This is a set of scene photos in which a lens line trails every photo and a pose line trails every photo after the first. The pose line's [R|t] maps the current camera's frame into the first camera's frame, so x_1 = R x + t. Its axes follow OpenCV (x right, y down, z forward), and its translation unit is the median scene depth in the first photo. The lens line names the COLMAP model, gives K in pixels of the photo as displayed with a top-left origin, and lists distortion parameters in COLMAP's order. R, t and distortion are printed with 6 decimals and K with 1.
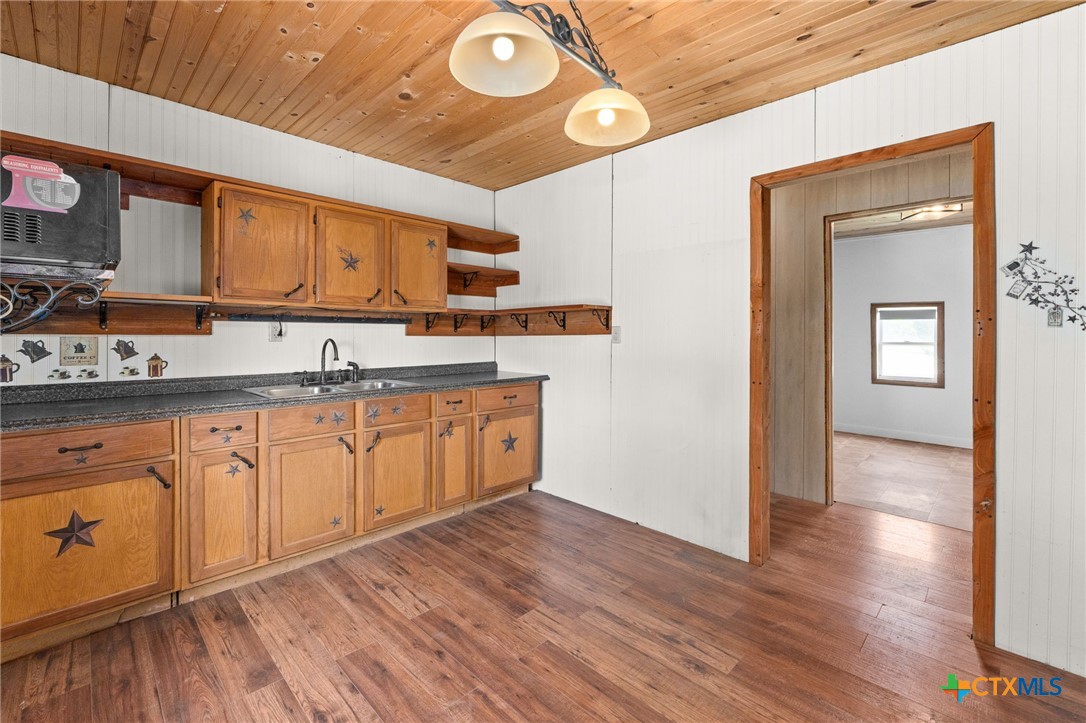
lens RADIAL K [[444.6, 0, 552.8], [0, 444.6, 341.9], [0, 0, 1]] dist [-0.012725, -0.000279]
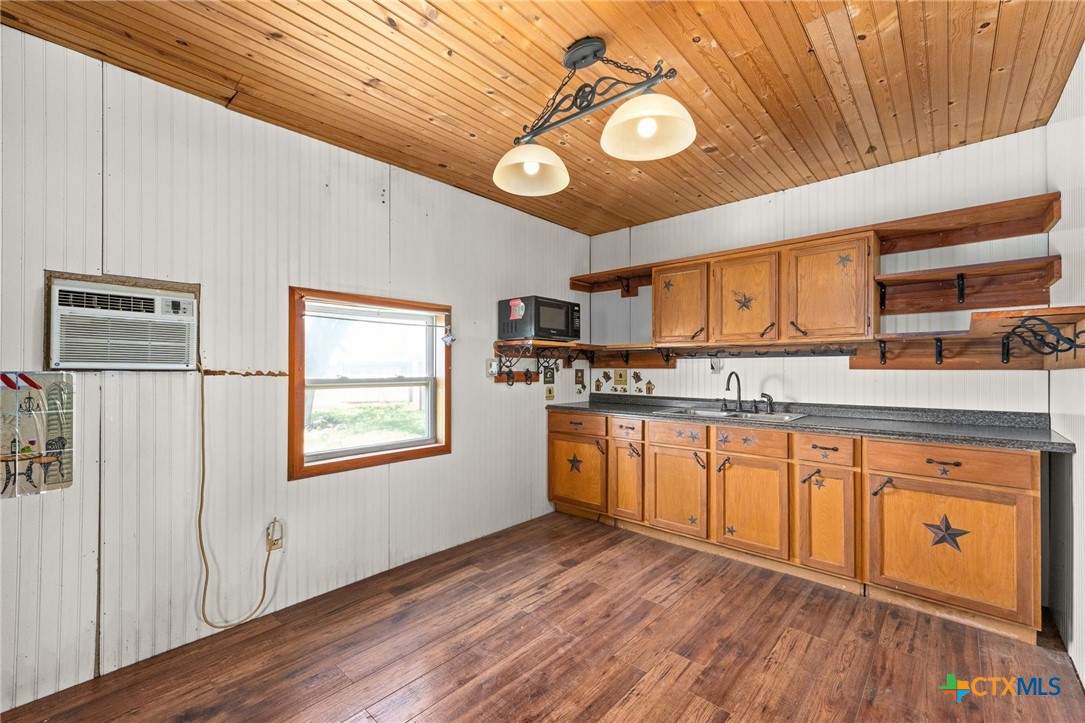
lens RADIAL K [[444.2, 0, 549.5], [0, 444.2, 375.1], [0, 0, 1]] dist [-0.012725, -0.000279]
pose [[0.056381, 0.011050, -0.998348, 0.719632], [-0.016116, 0.999819, 0.010156, -0.002523], [0.998279, 0.015516, 0.056548, 0.535027]]
